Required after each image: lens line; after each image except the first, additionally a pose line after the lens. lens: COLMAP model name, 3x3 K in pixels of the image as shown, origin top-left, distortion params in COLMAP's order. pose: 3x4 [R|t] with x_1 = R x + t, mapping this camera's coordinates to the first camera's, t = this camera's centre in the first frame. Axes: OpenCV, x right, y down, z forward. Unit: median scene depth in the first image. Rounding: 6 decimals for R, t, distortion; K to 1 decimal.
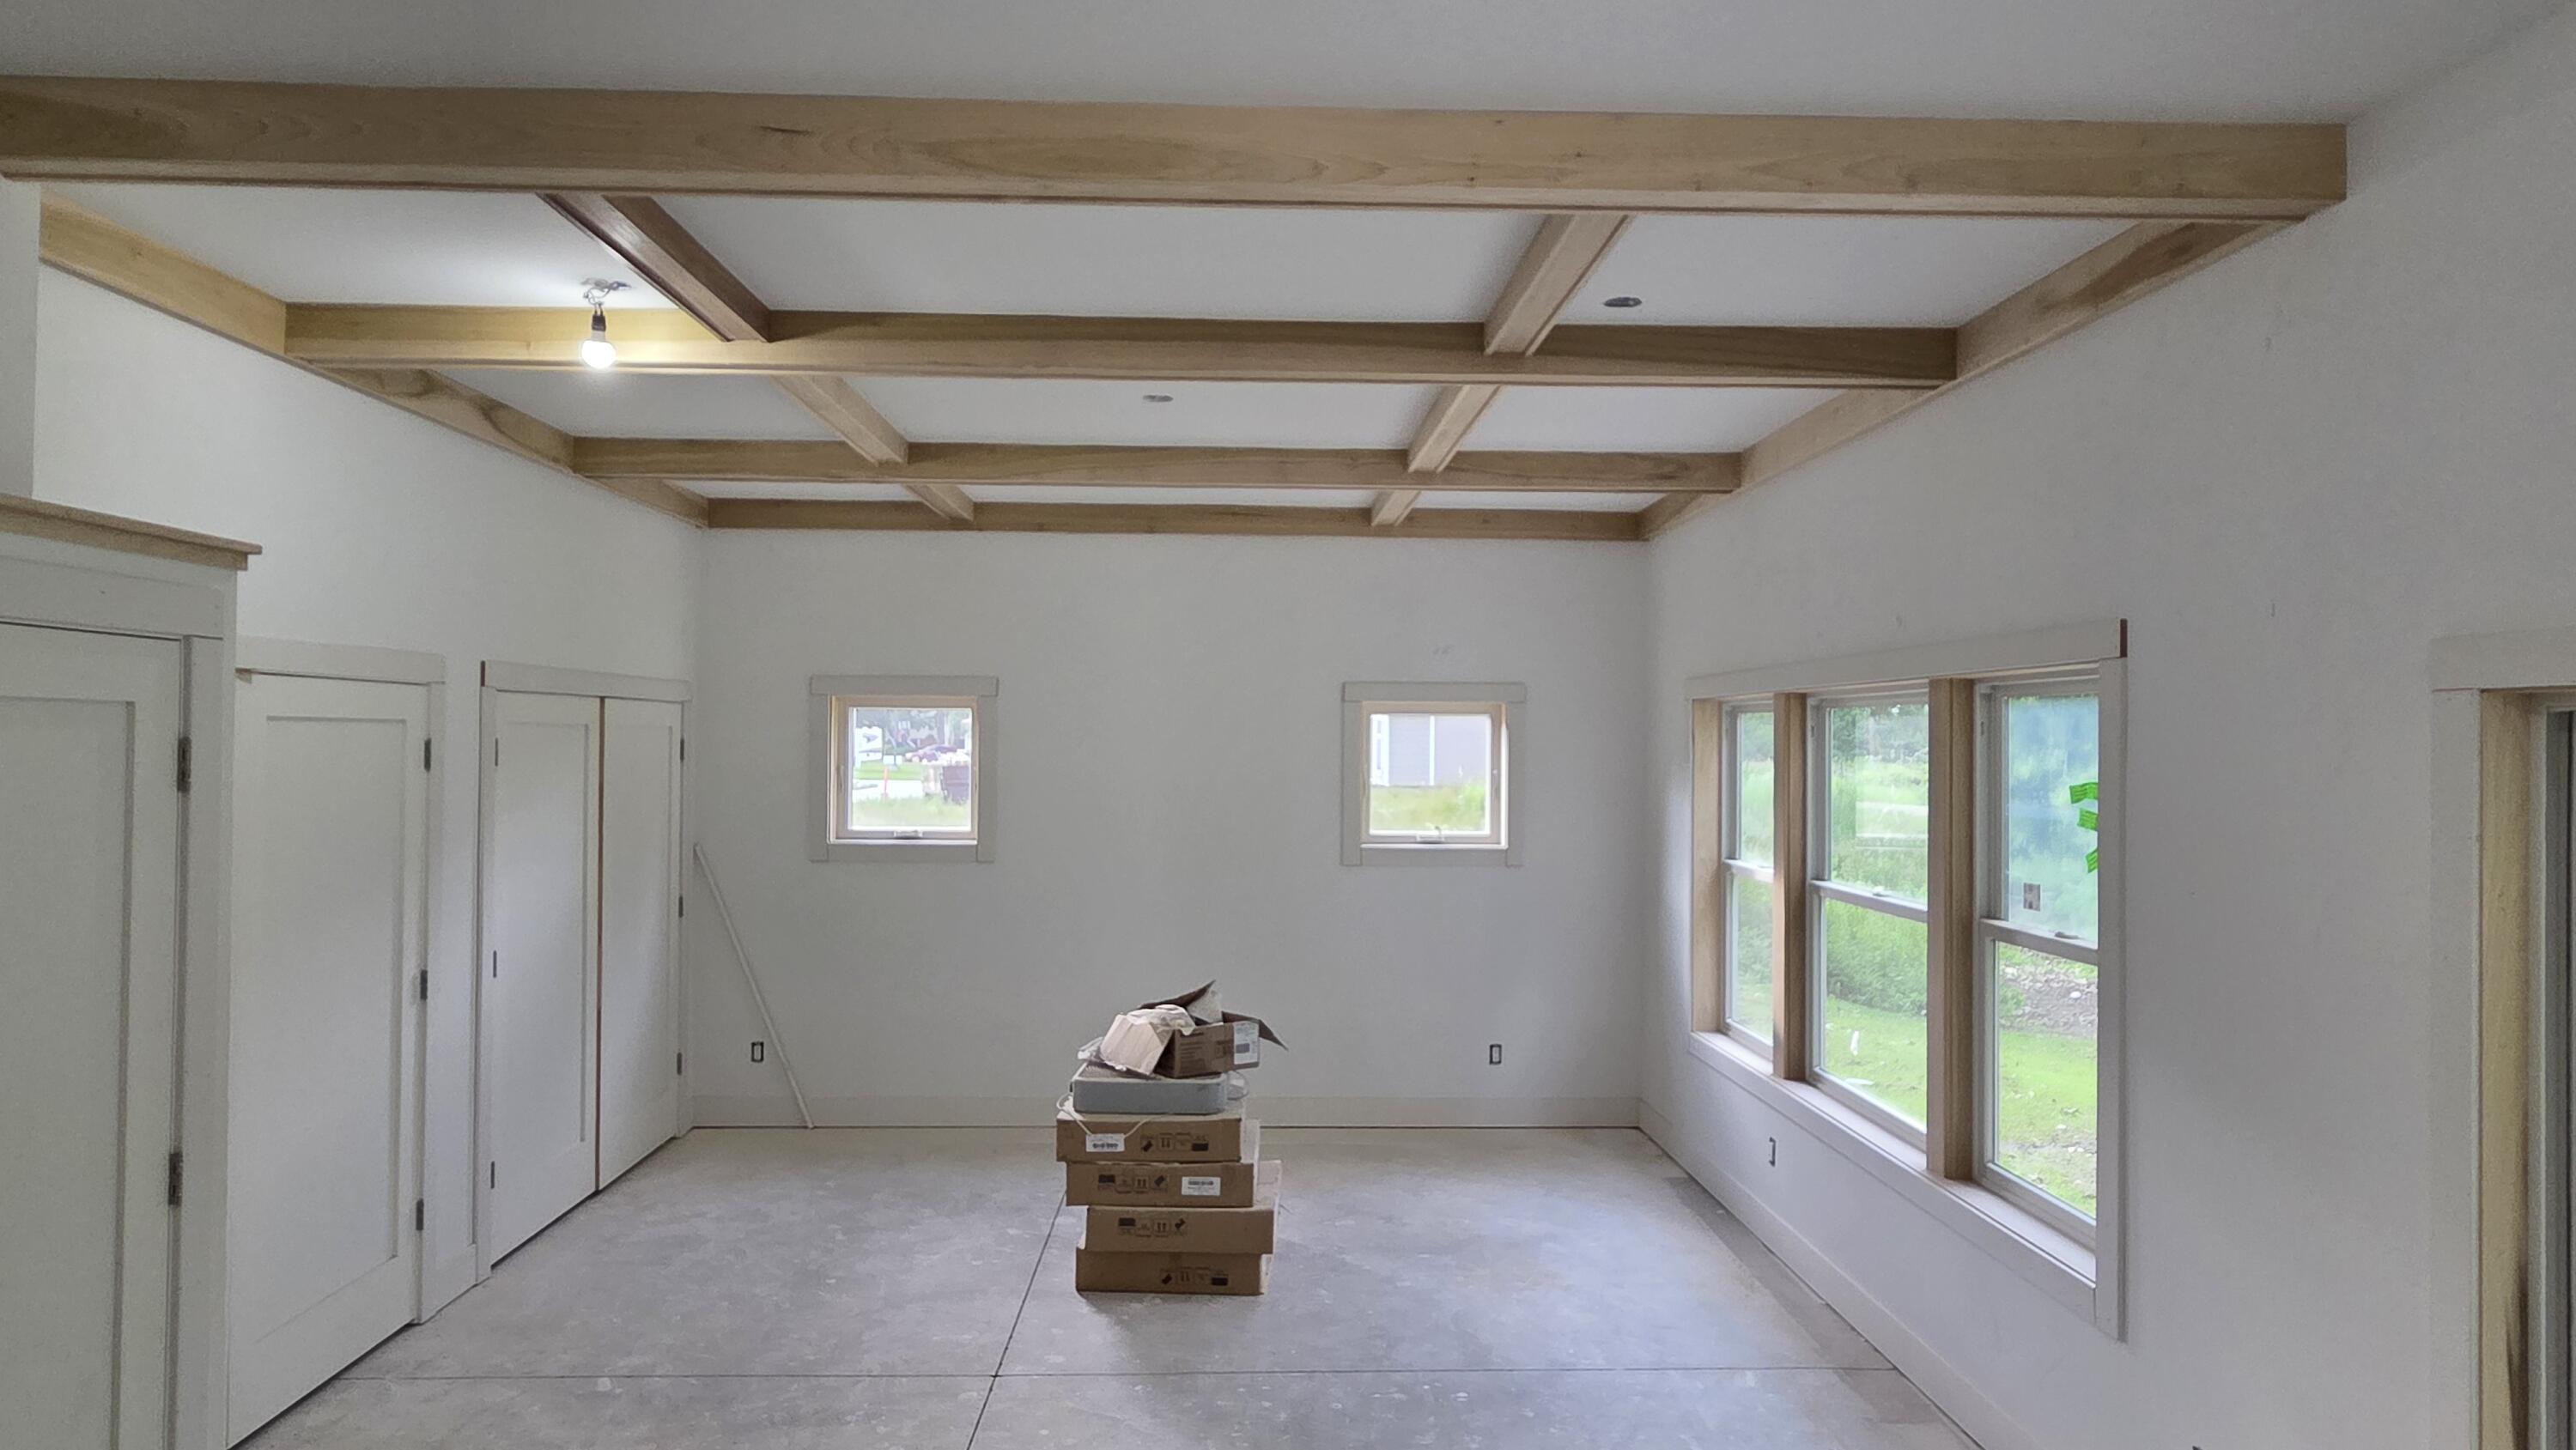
lens RADIAL K [[1493.9, 0, 1288.0], [0, 1493.9, 725.0], [0, 0, 1]] dist [0.000795, 0.000028]
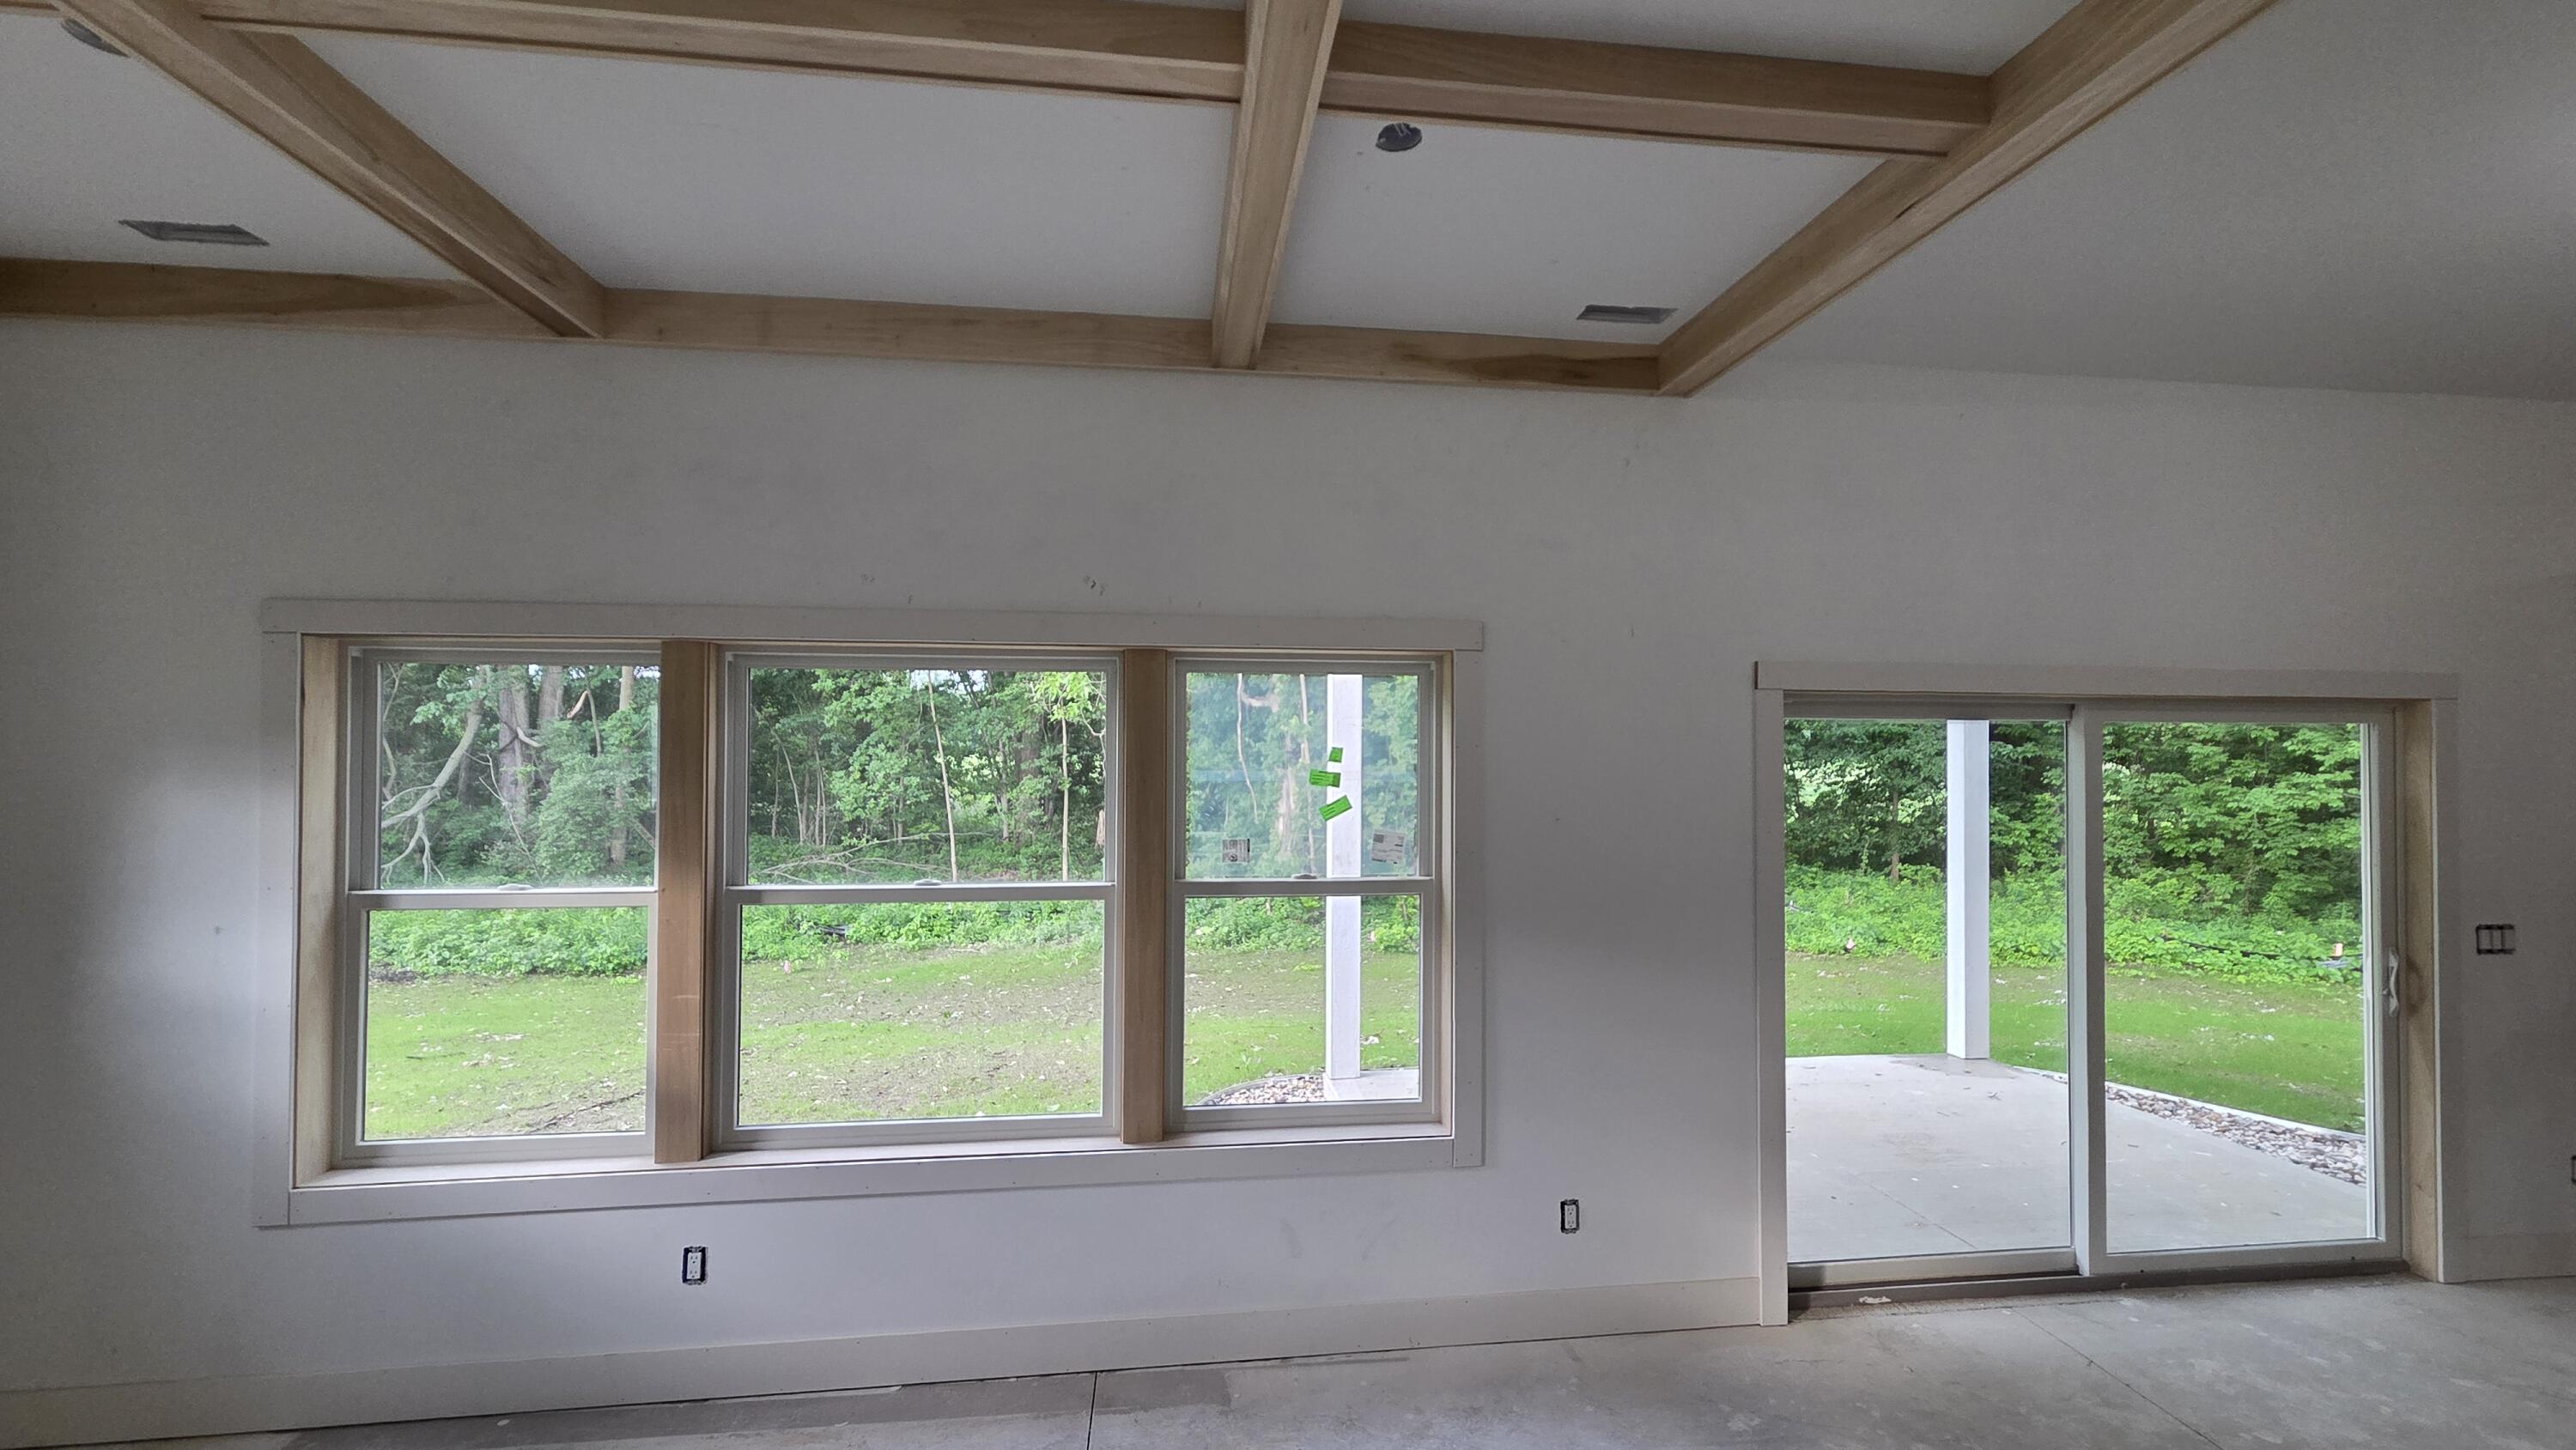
lens RADIAL K [[1058.1, 0, 1288.0], [0, 1058.1, 725.0], [0, 0, 1]] dist [0.000922, 0.000644]
pose [[-0.084002, 0.014710, 0.996357, -0.234784], [-0.018259, 0.999700, -0.016299, 0.025549], [-0.996298, -0.019562, -0.083709, 0.800936]]
